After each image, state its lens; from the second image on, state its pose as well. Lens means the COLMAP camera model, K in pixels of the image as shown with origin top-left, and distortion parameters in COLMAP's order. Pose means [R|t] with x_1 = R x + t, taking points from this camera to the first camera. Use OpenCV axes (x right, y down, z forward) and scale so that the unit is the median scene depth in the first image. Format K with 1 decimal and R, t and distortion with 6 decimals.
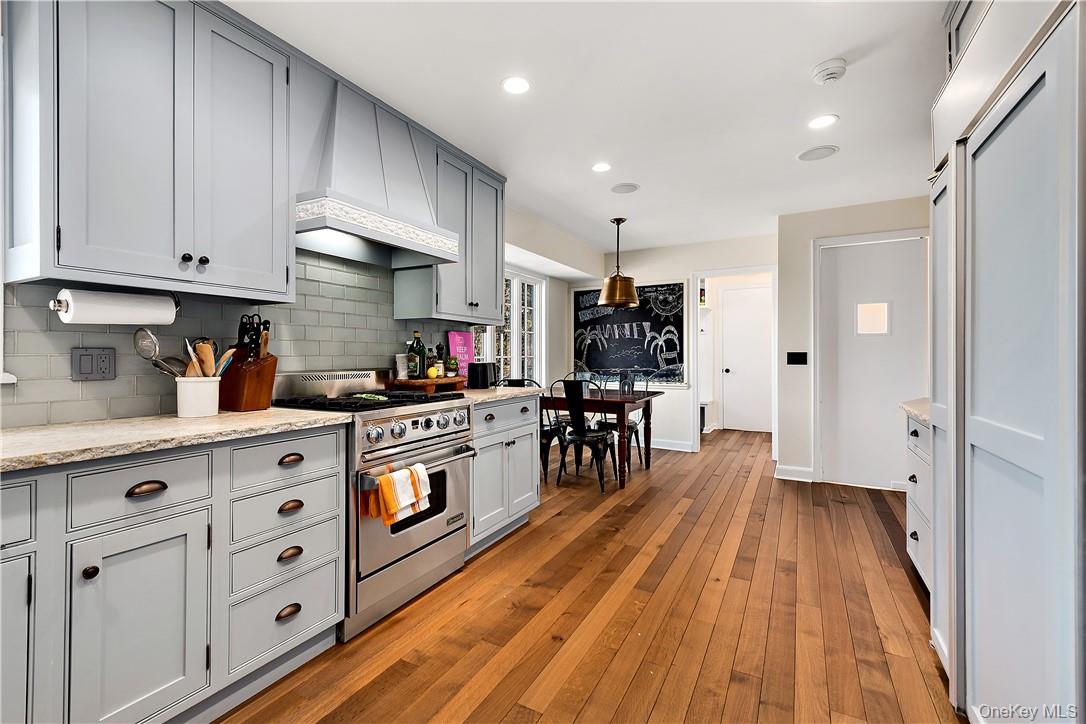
lens RADIAL K [[489.3, 0, 541.2], [0, 489.3, 356.3], [0, 0, 1]] dist [0.001445, -0.000083]
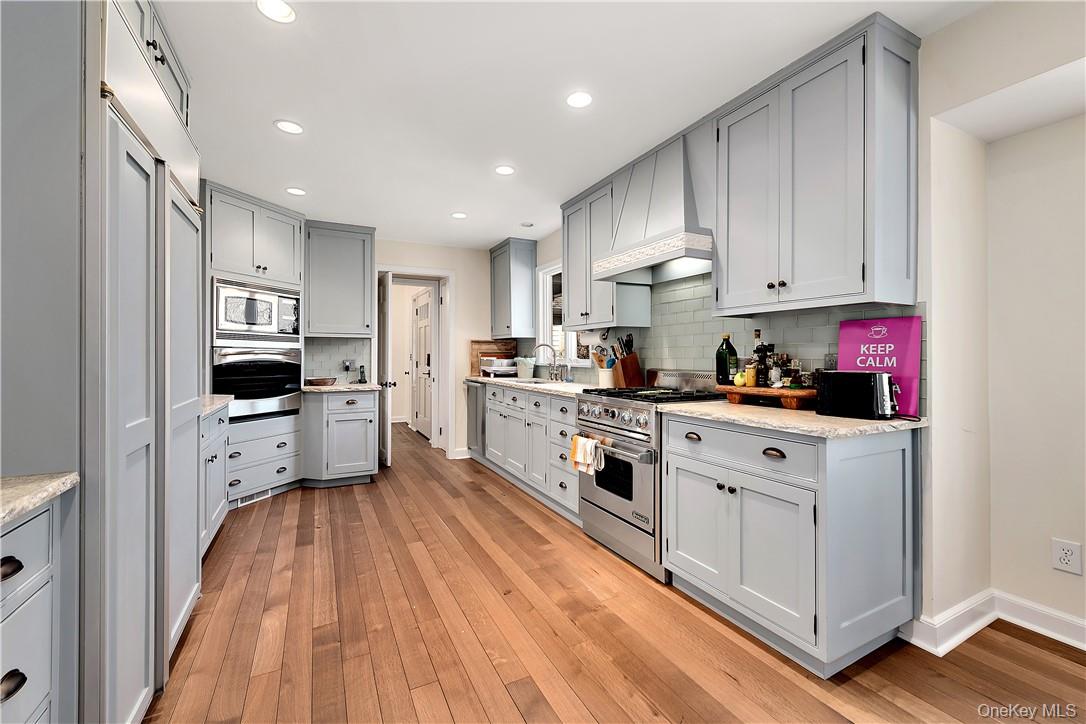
lens RADIAL K [[447.8, 0, 543.9], [0, 447.8, 356.3], [0, 0, 1]] dist [-0.001775, -0.000063]
pose [[-0.581556, -0.001006, -0.813506, 0.712708], [-0.003904, 0.999991, 0.001555, -0.007451], [0.813497, 0.004080, -0.581555, 1.389921]]
